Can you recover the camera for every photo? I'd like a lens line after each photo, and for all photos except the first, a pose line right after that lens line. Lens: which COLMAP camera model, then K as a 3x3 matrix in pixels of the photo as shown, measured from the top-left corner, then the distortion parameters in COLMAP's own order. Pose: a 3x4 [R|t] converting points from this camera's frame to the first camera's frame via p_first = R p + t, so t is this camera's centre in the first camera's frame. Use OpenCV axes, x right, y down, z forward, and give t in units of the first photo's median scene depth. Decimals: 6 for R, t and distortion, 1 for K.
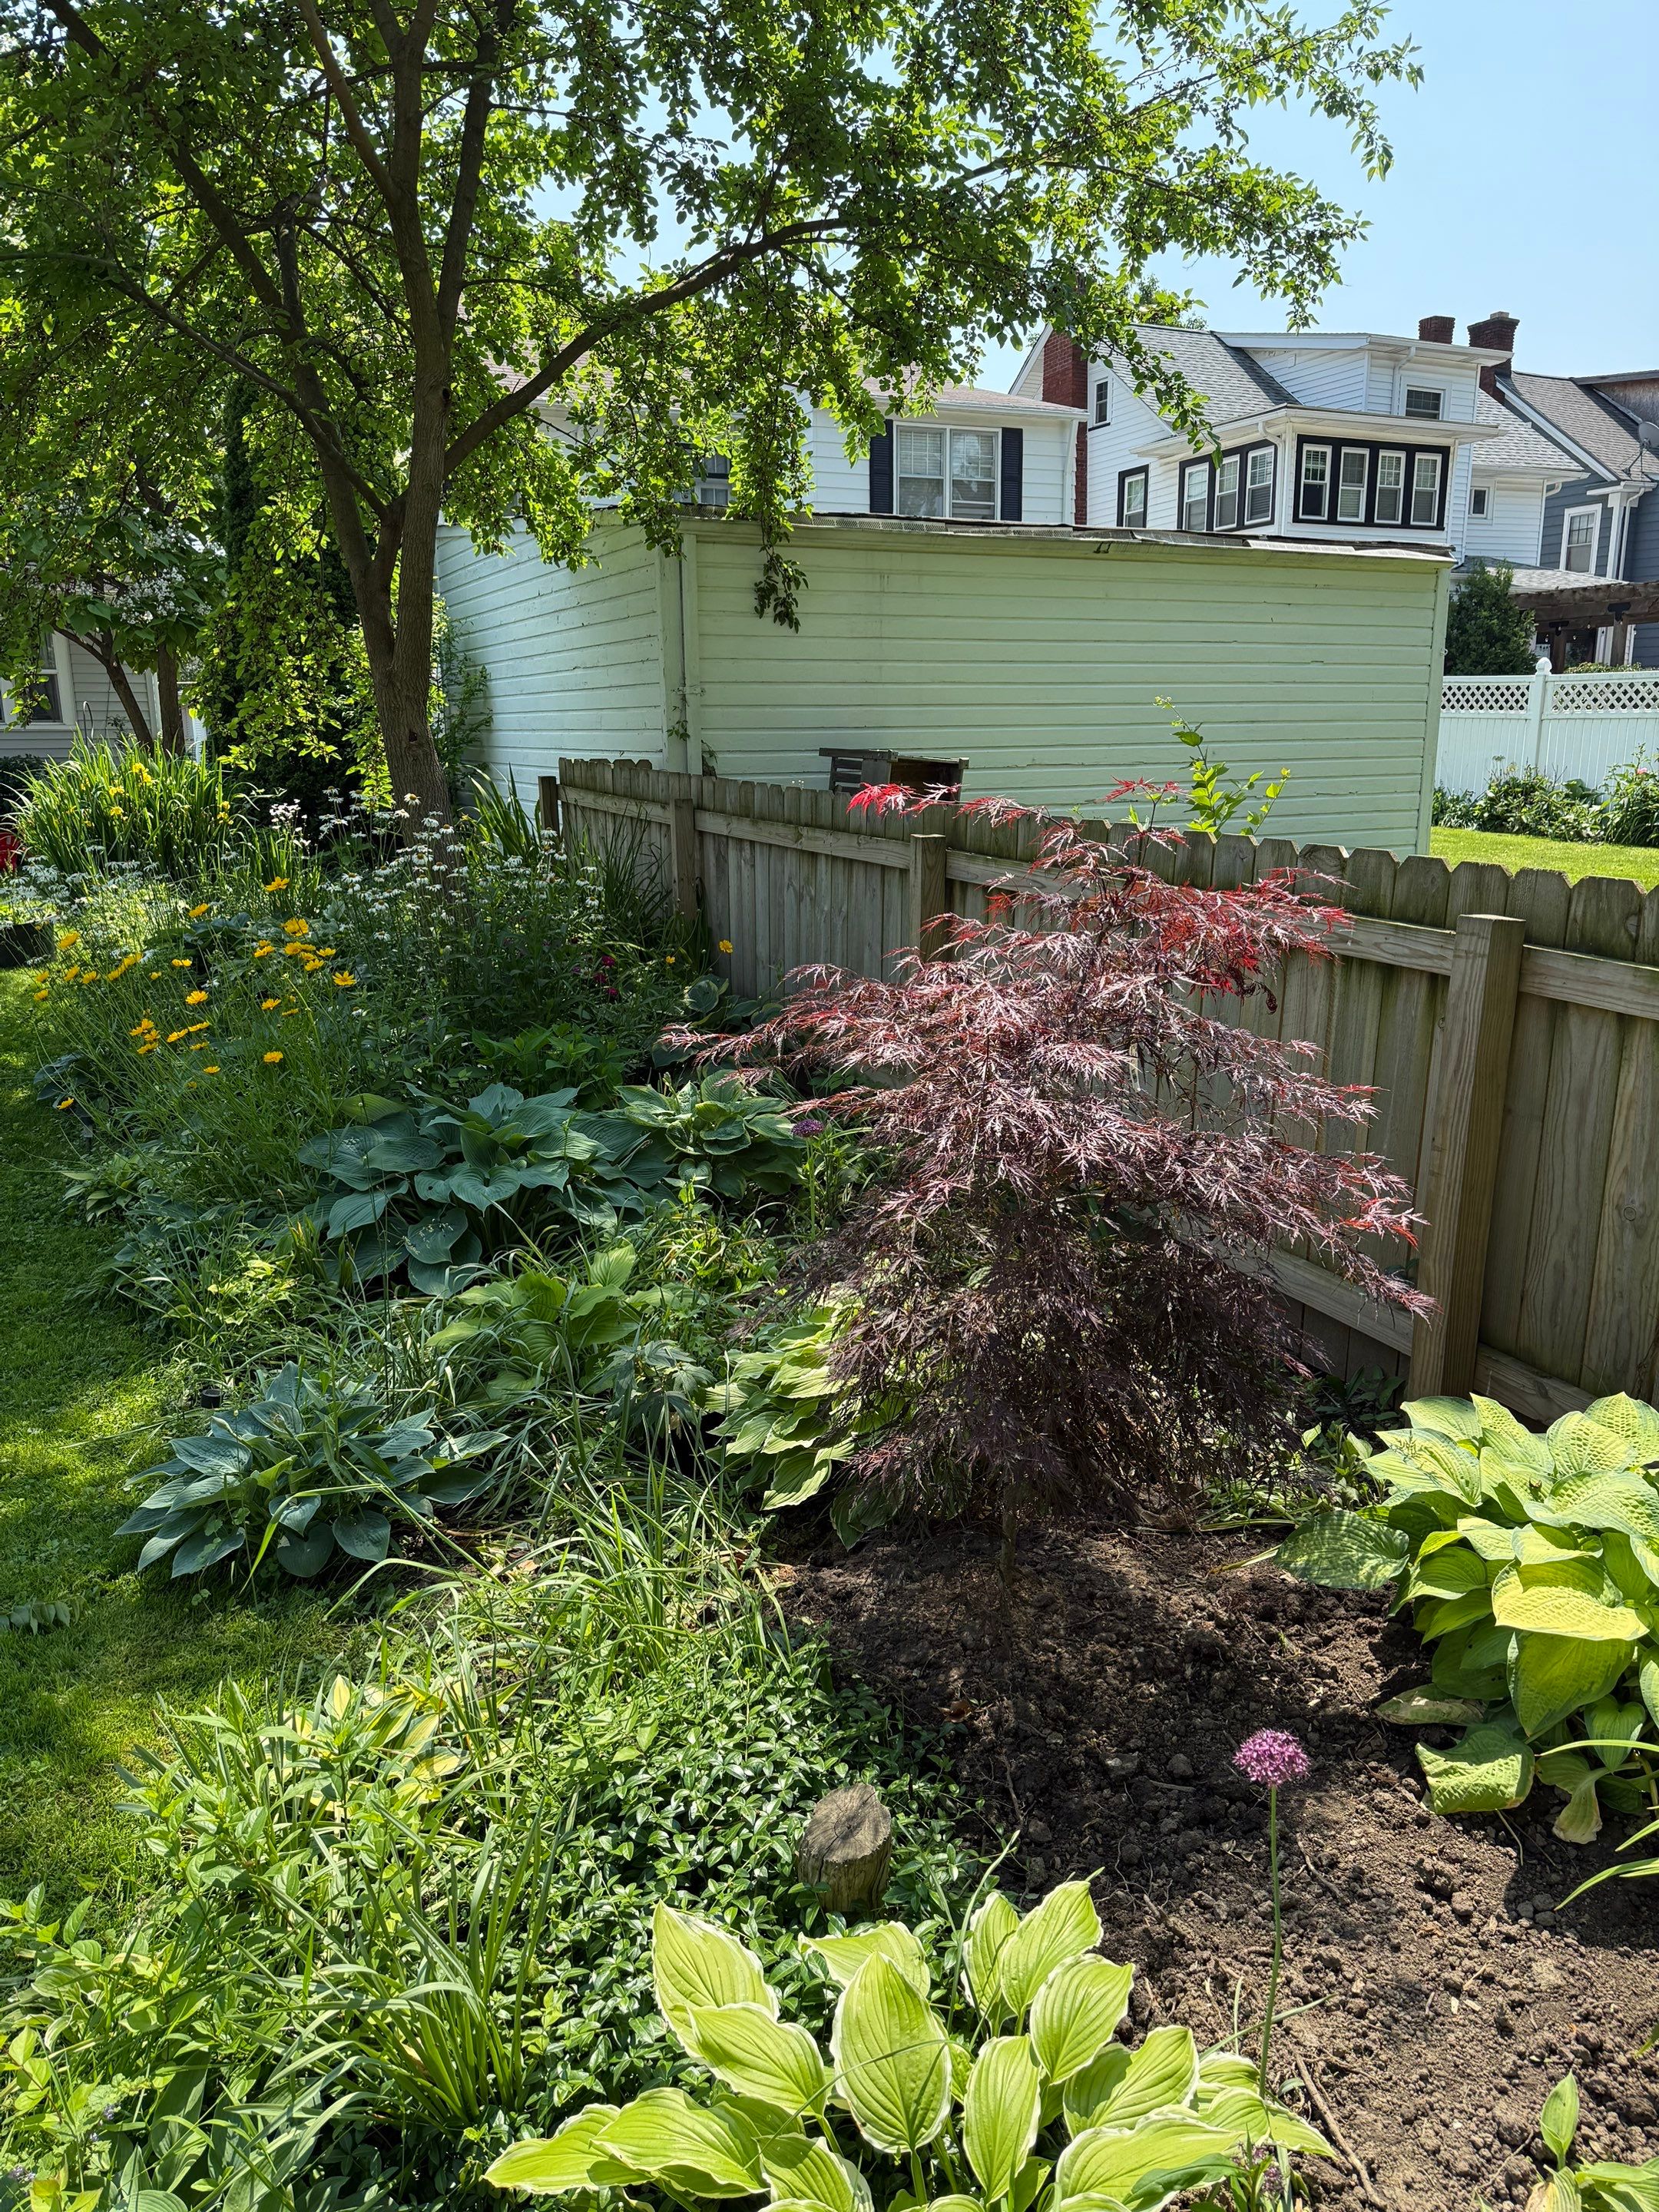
lens RADIAL K [[1459.6, 0, 788.3], [0, 1459.6, 1106.4], [0, 0, 1]] dist [0.003128, -0.048320]
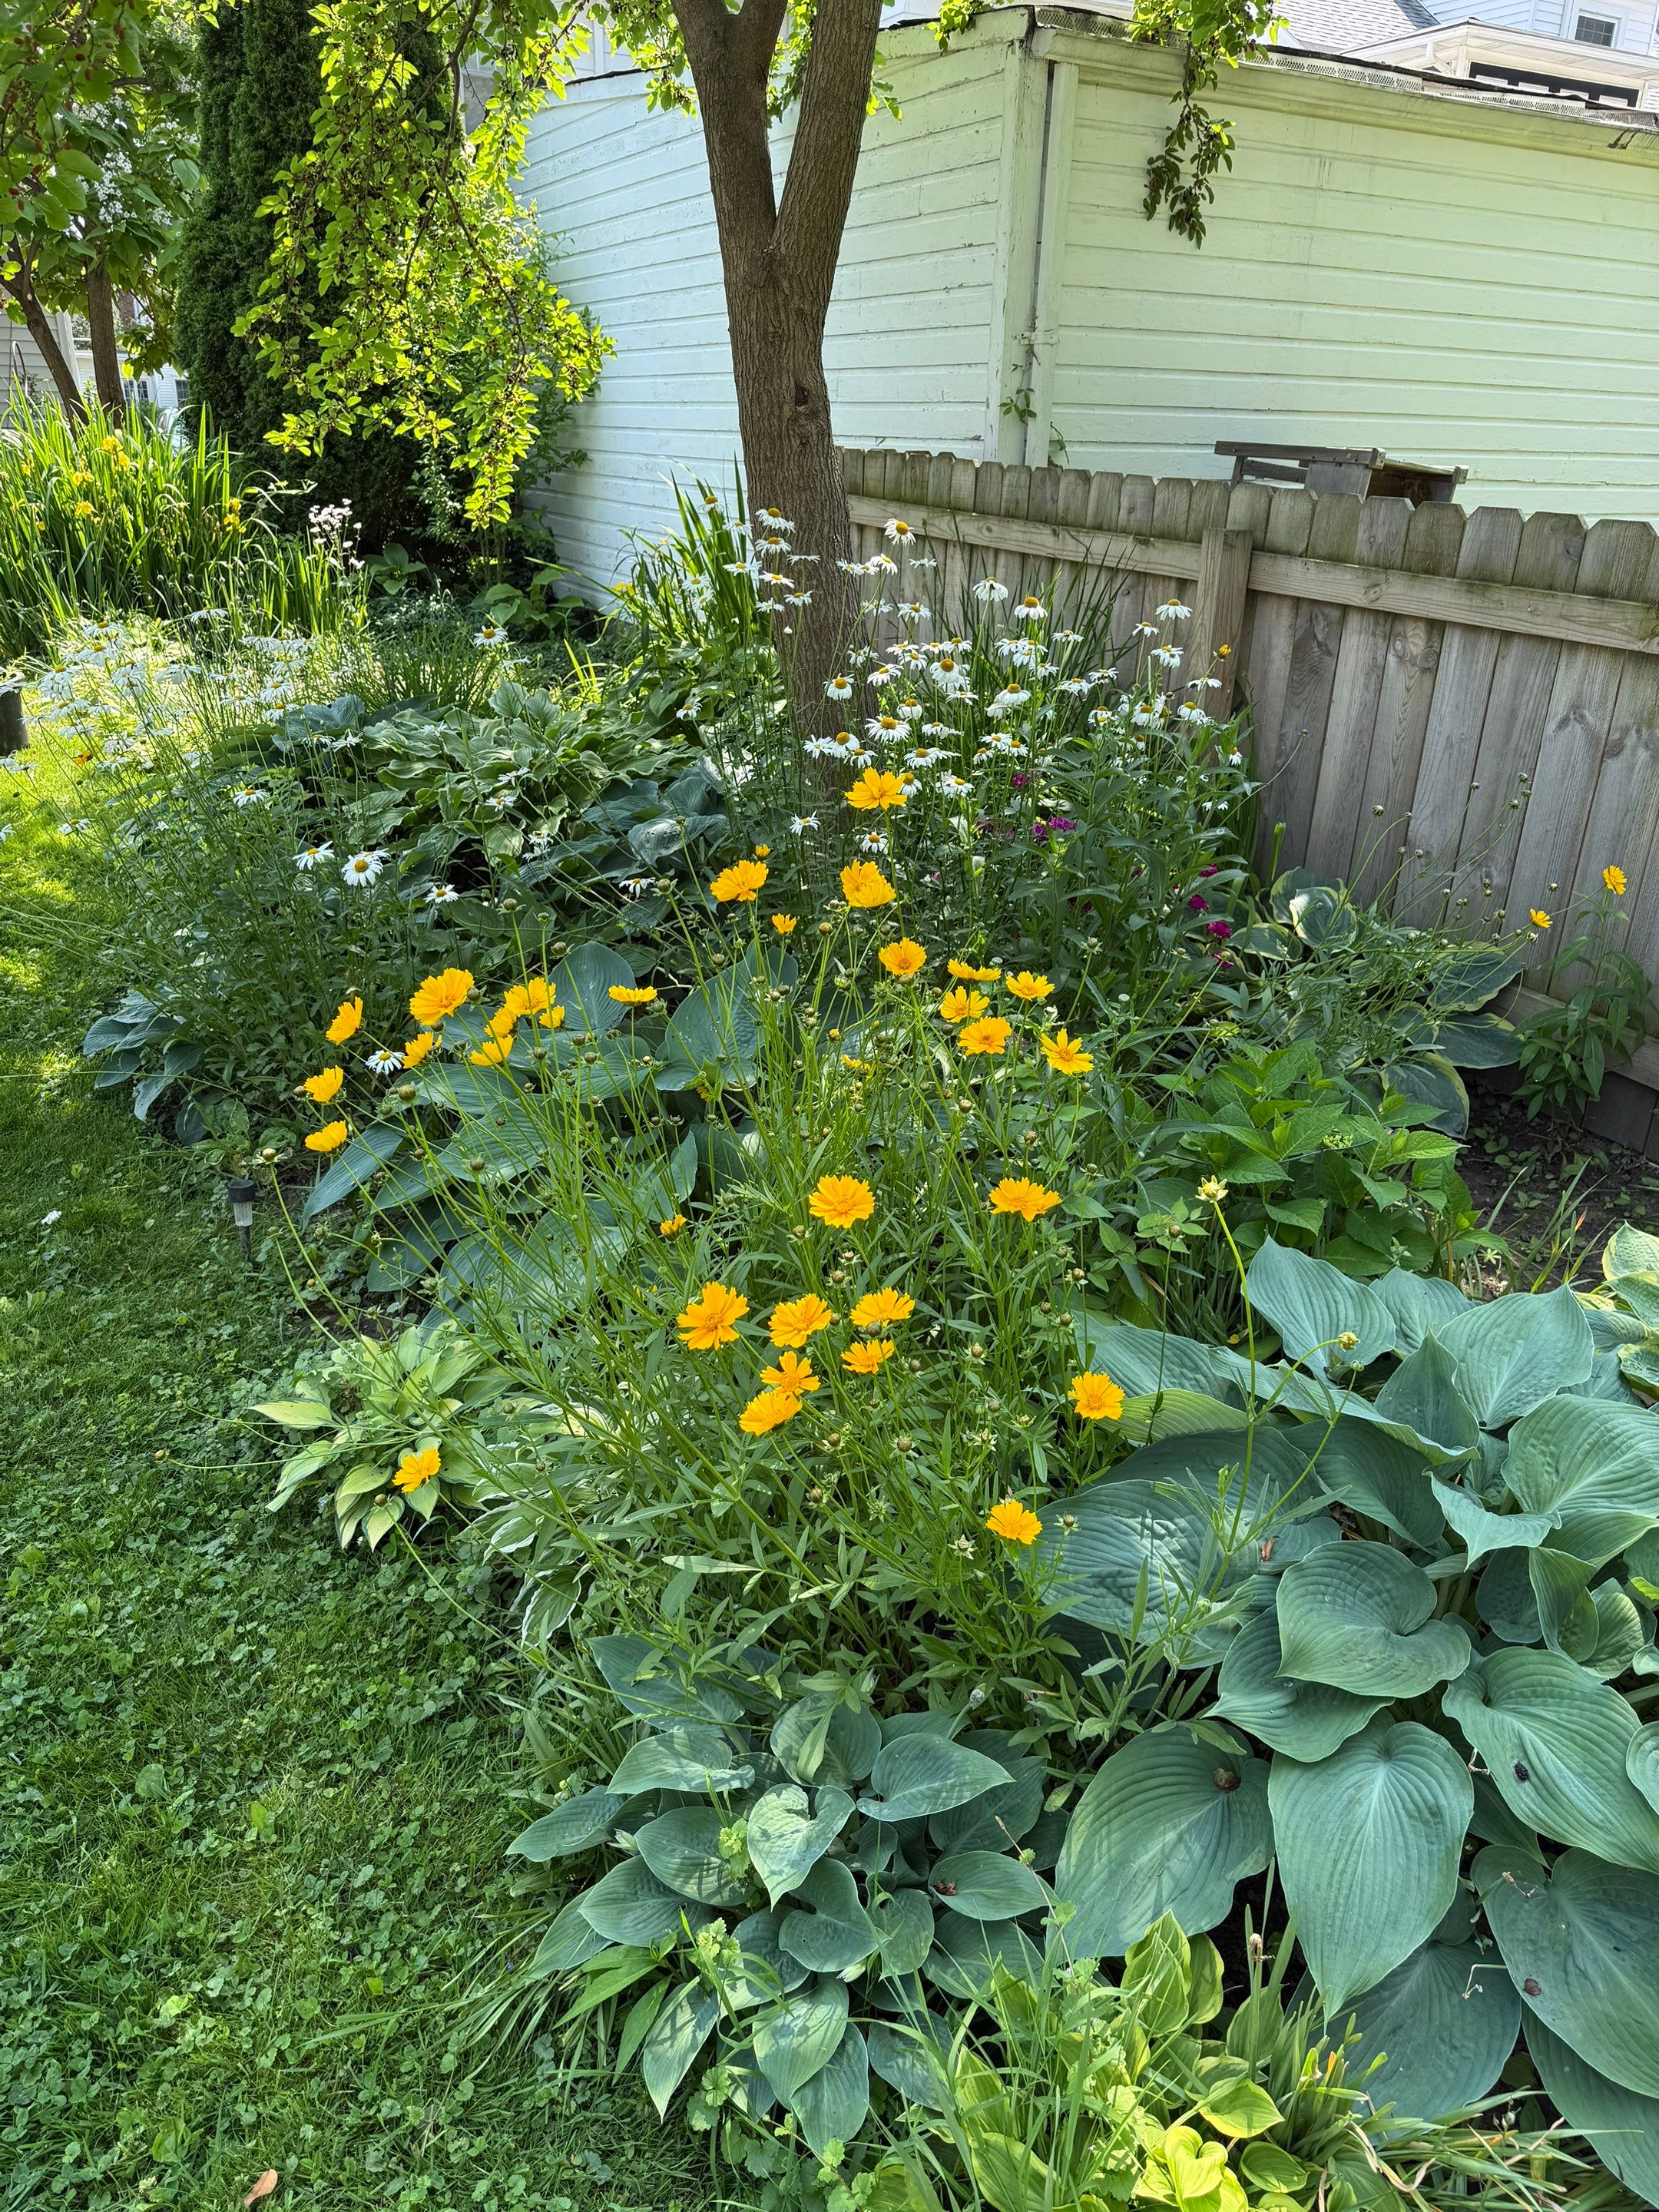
lens RADIAL K [[1459.6, 0, 788.3], [0, 1459.6, 1106.4], [0, 0, 1]] dist [0.003128, -0.048320]
pose [[0.998757, 0.000560, 0.049850, -0.201269], [-0.010088, 0.981518, 0.191103, -0.076677], [-0.048821, -0.191369, 0.980303, 0.318671]]
